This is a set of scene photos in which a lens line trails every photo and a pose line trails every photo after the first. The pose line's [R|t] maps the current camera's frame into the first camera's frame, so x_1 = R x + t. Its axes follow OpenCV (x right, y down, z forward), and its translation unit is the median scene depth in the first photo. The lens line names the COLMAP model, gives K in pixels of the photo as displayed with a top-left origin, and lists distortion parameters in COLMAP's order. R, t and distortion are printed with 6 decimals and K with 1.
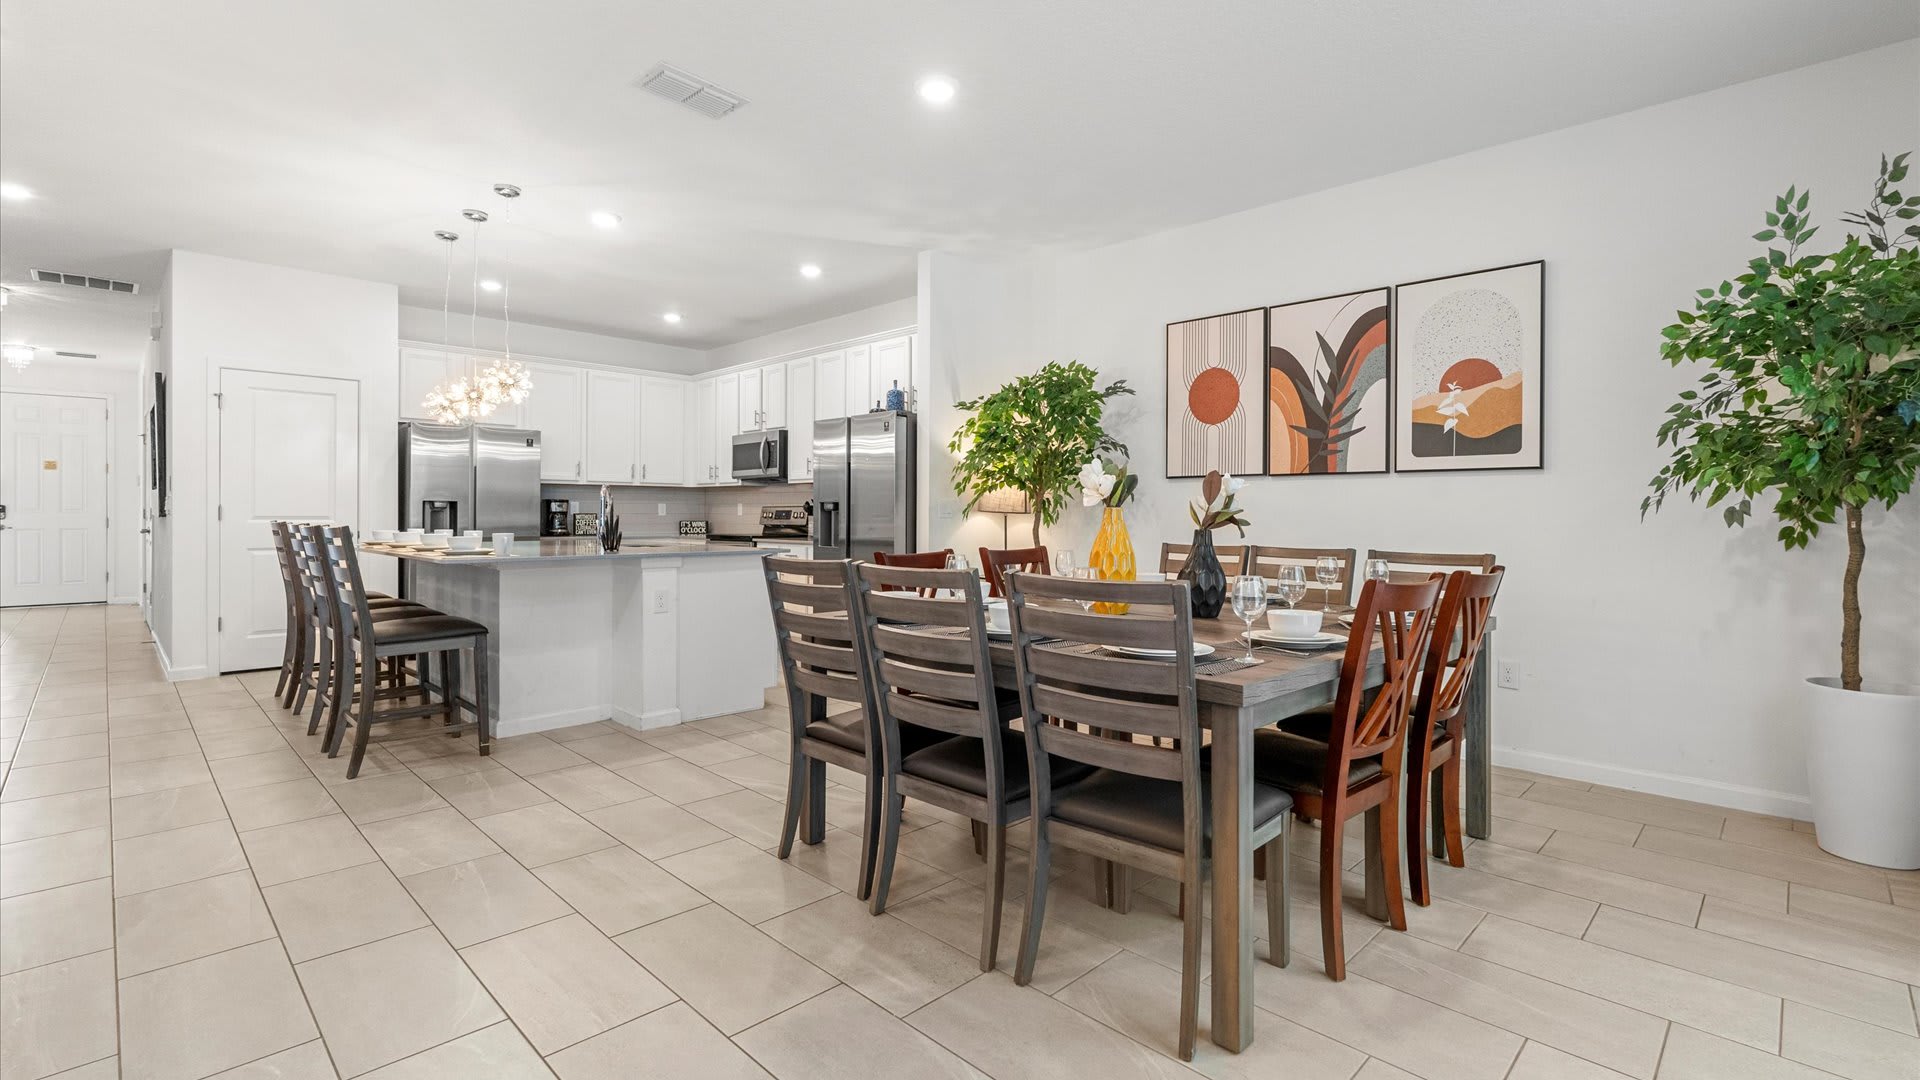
lens RADIAL K [[869.0, 0, 986.1], [0, 869.0, 513.3], [0, 0, 1]] dist [0.000239, -0.000547]
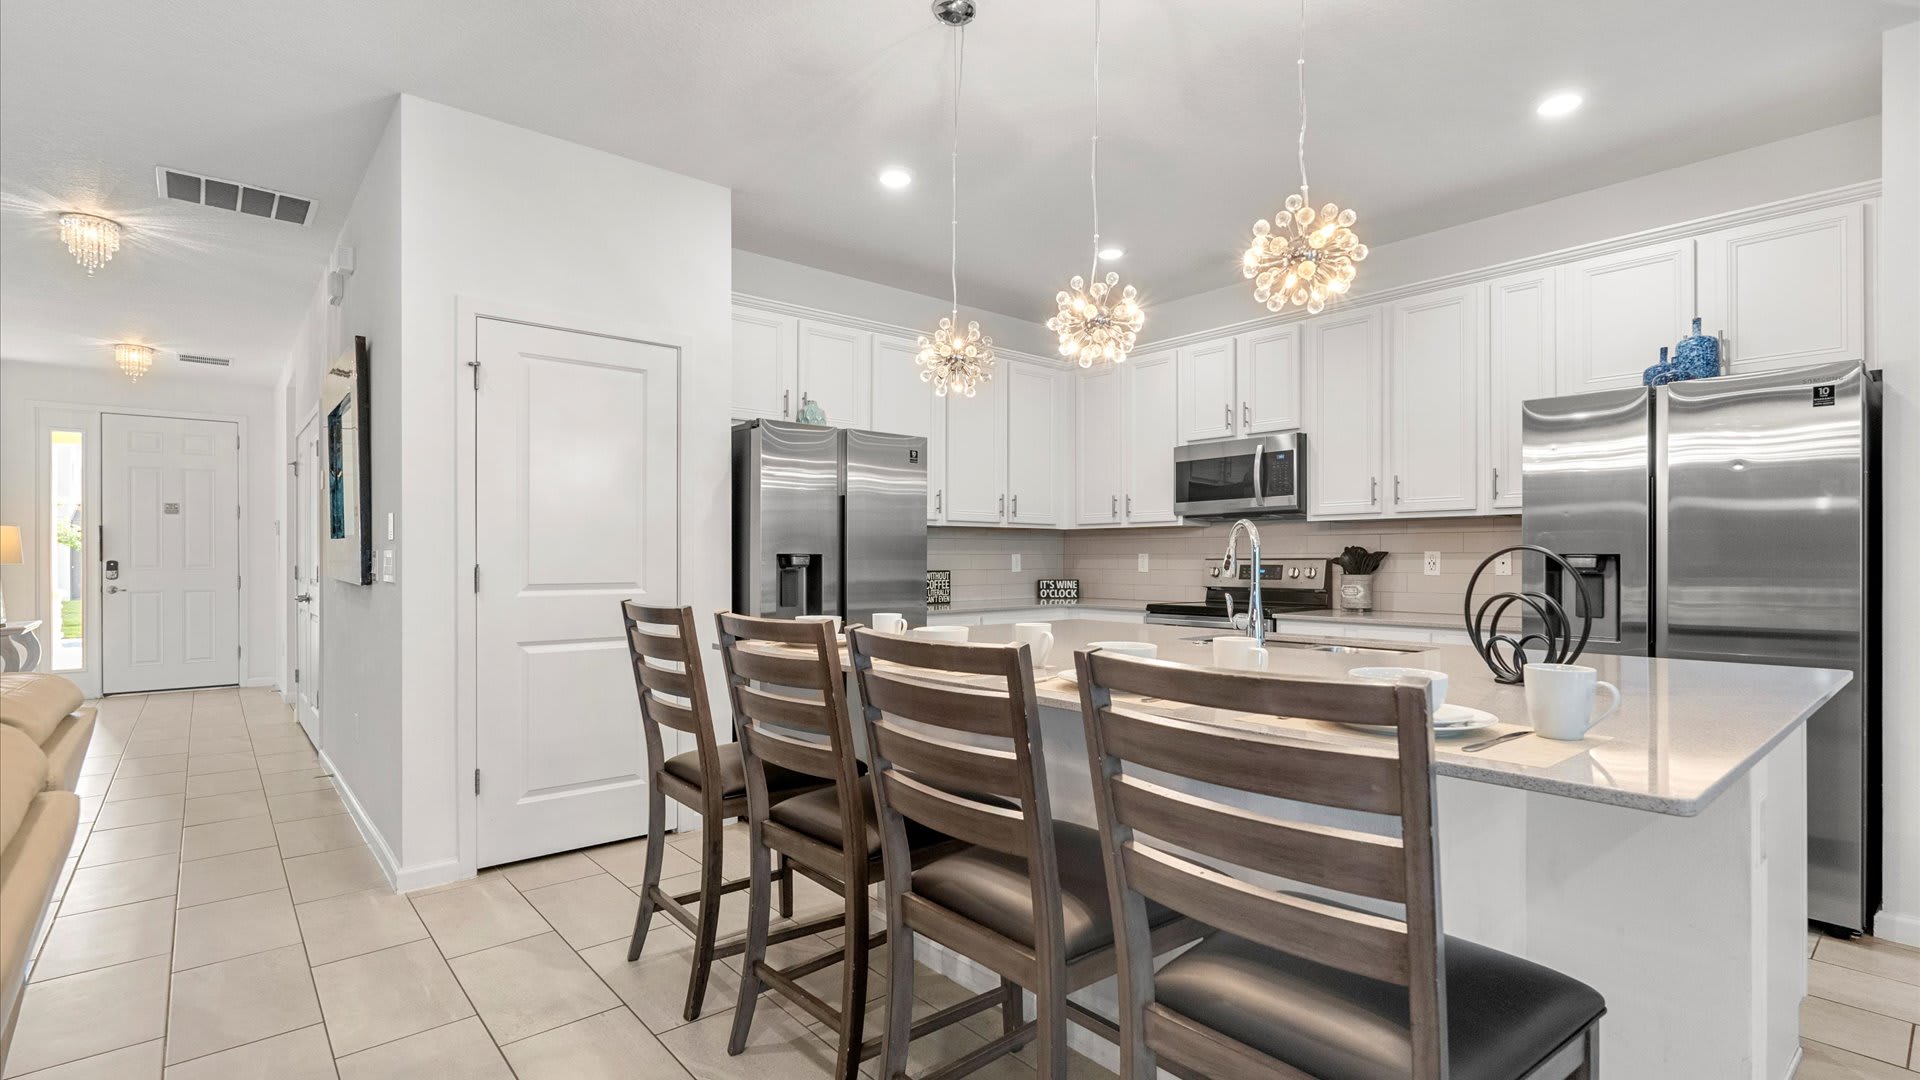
lens RADIAL K [[869.0, 0, 968.3], [0, 869.0, 556.4], [0, 0, 1]] dist [0.000239, -0.000547]
pose [[0.997327, -0.006050, -0.072820, -0.291987], [0.005964, 0.999981, -0.001408, -0.007118], [0.072828, 0.000970, 0.997344, 0.260779]]
